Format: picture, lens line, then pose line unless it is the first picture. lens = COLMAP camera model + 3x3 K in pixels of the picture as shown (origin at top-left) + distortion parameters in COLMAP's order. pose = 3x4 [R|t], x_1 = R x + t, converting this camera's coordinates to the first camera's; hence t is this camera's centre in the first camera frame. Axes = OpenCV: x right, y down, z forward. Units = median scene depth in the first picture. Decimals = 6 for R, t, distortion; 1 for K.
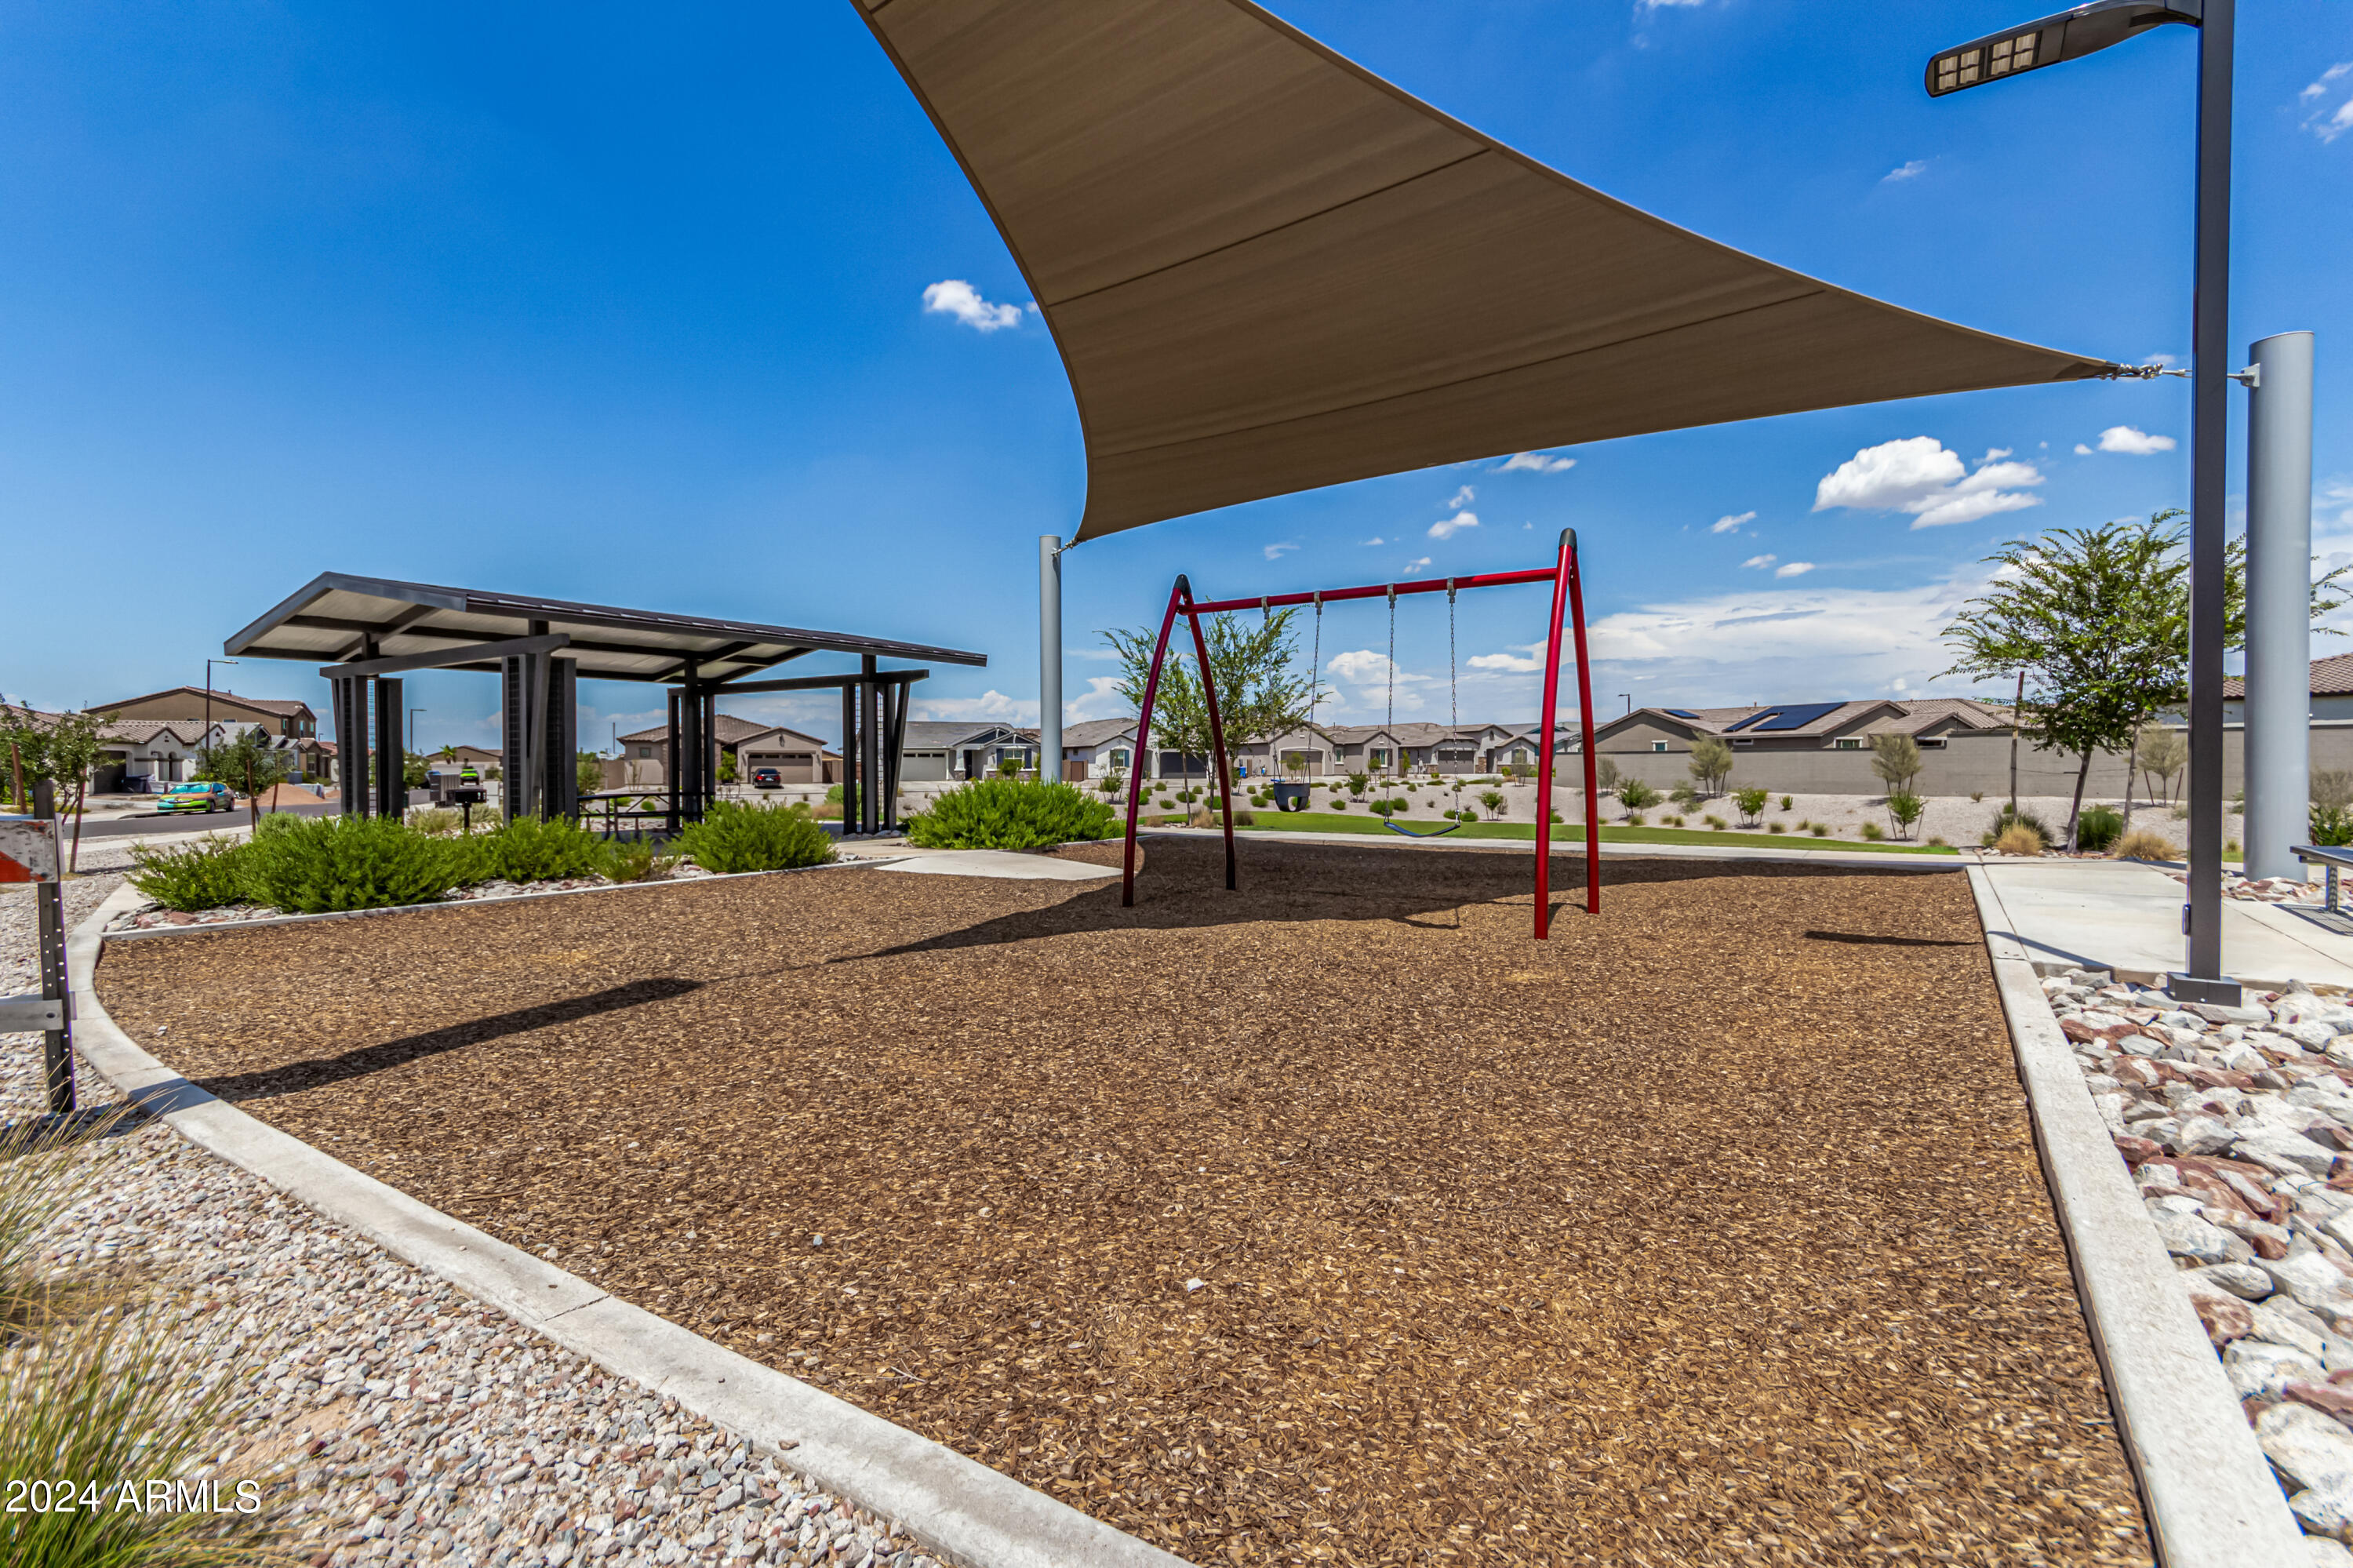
lens RADIAL K [[1076.5, 0, 1182.3], [0, 1076.5, 771.2], [0, 0, 1]] dist [0.010199, -0.002729]
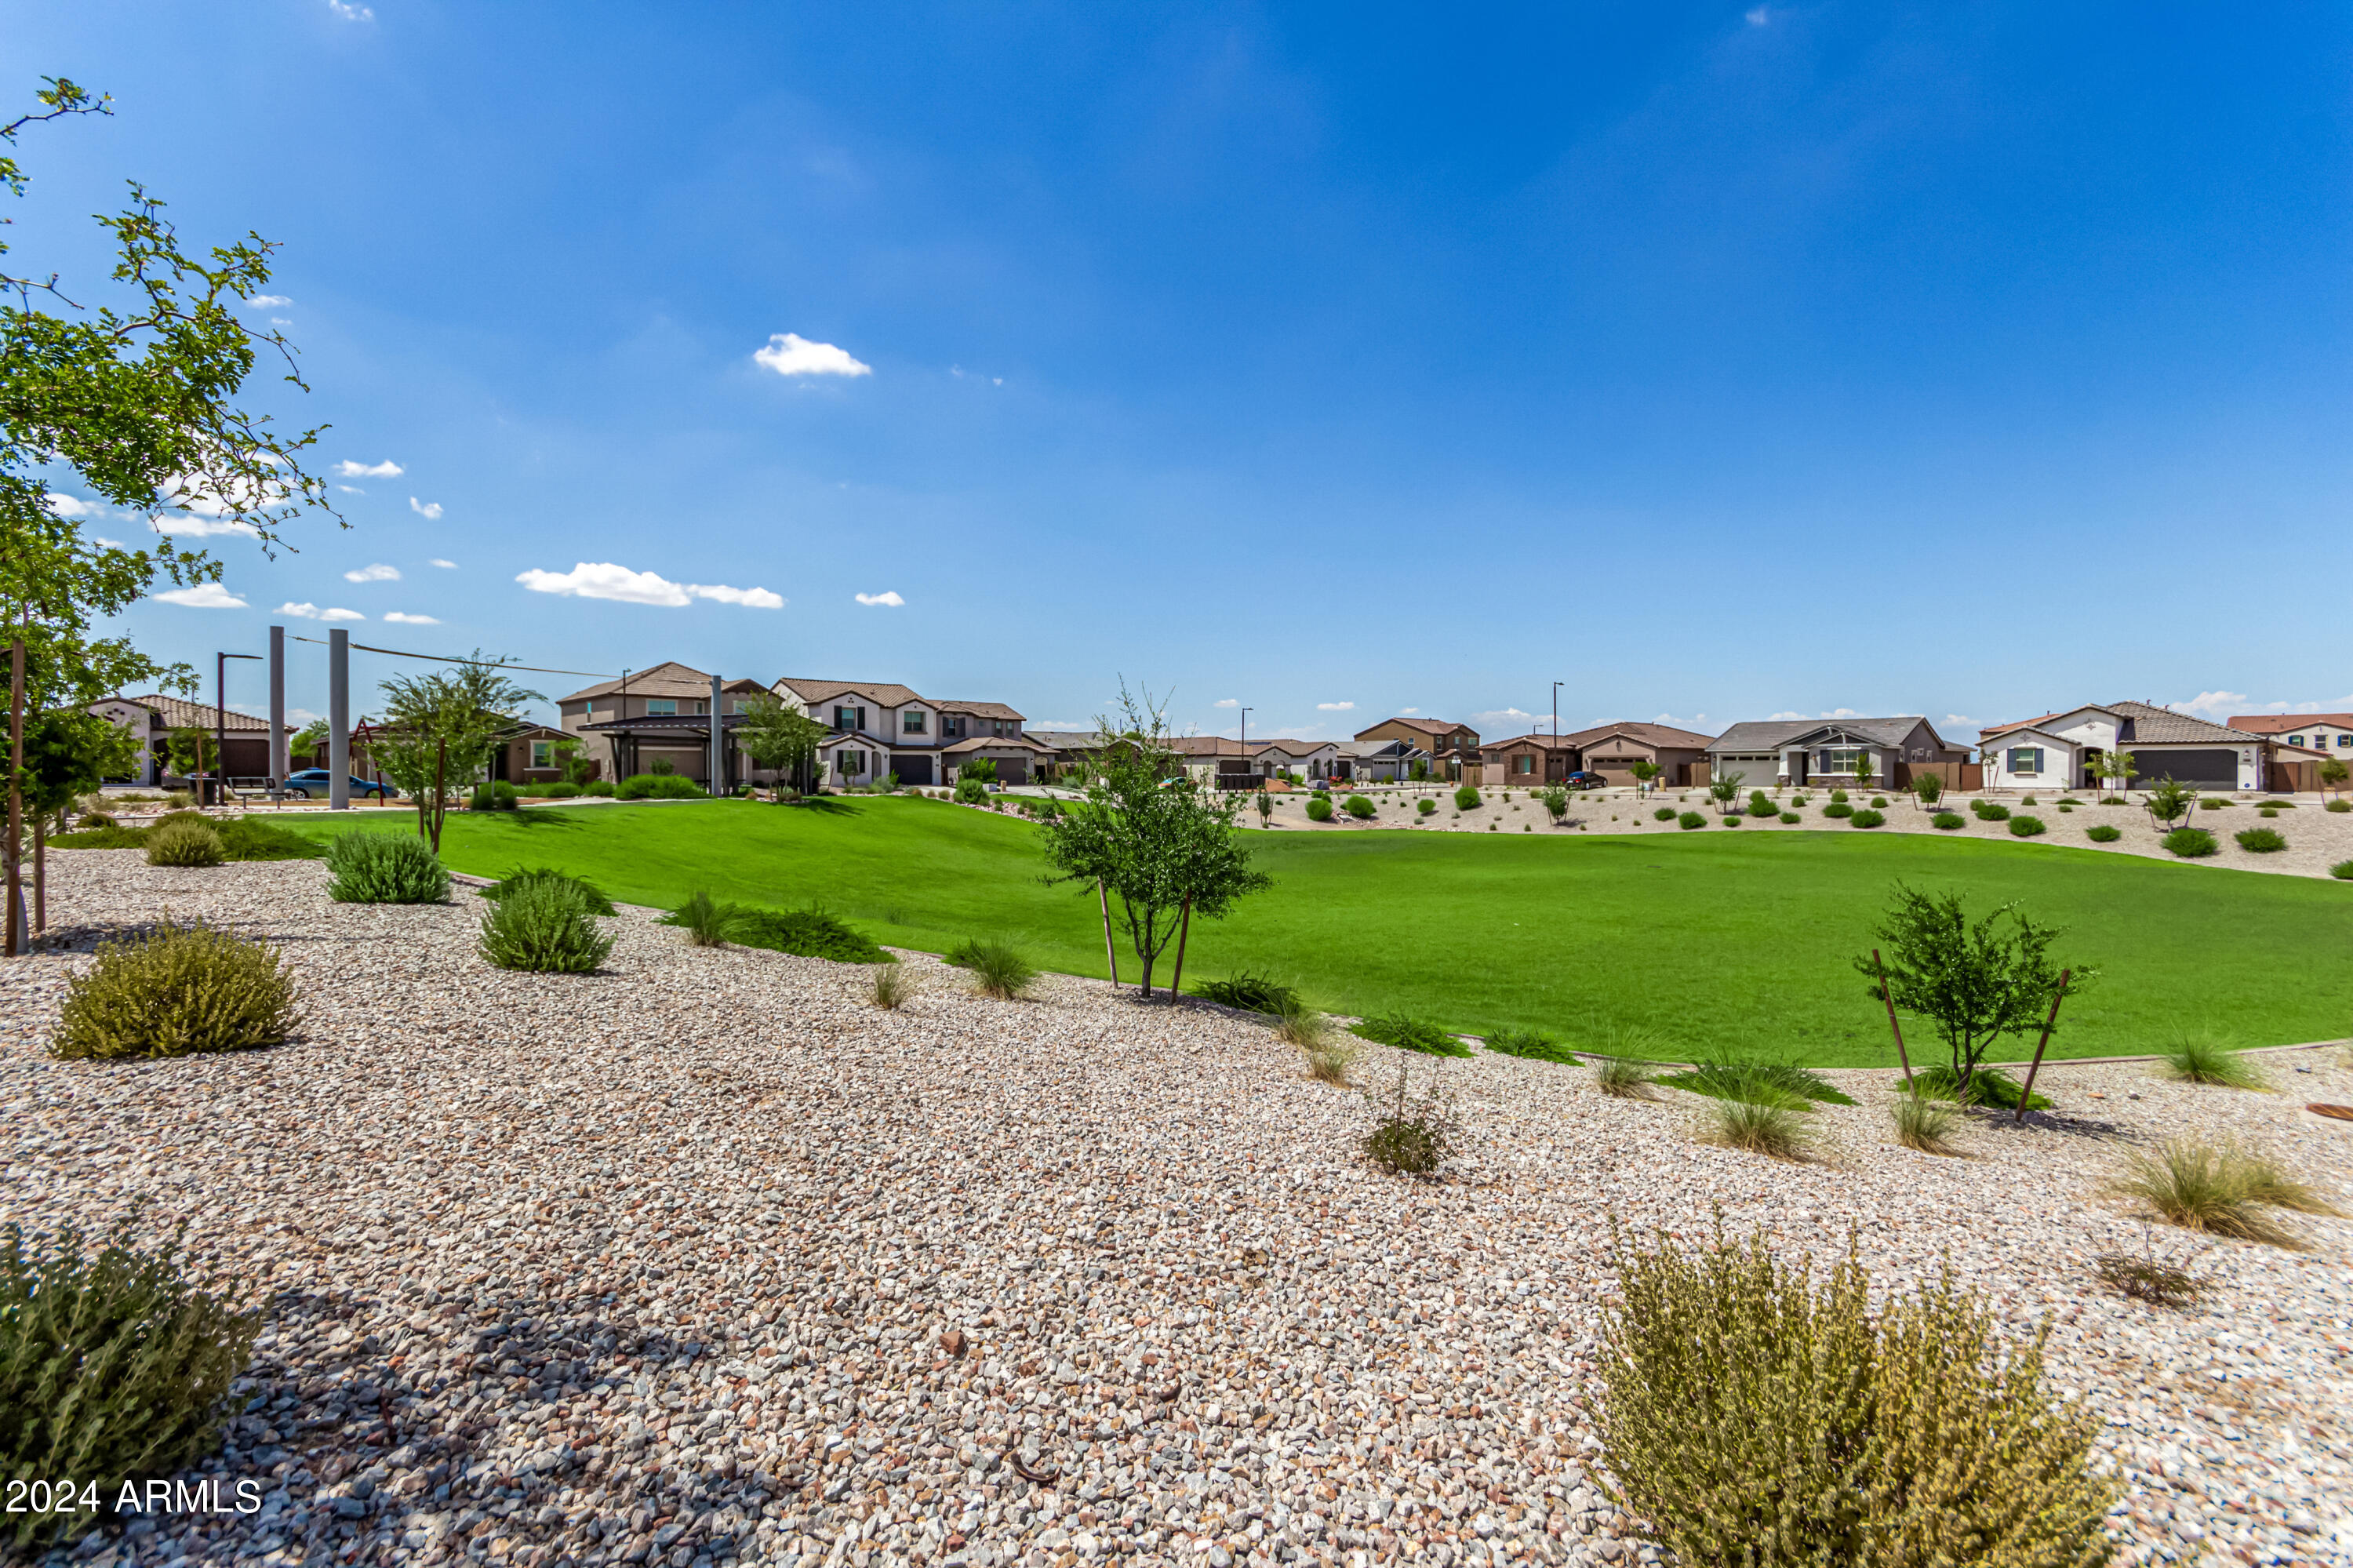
lens RADIAL K [[1076.5, 0, 1152.2], [0, 1076.5, 779.8], [0, 0, 1]] dist [0.010199, -0.002729]
pose [[0.269512, 0.012030, -0.962922, 0.542089], [-0.006564, 0.999922, 0.010655, -0.003243], [0.962975, 0.003449, 0.269569, 0.265656]]
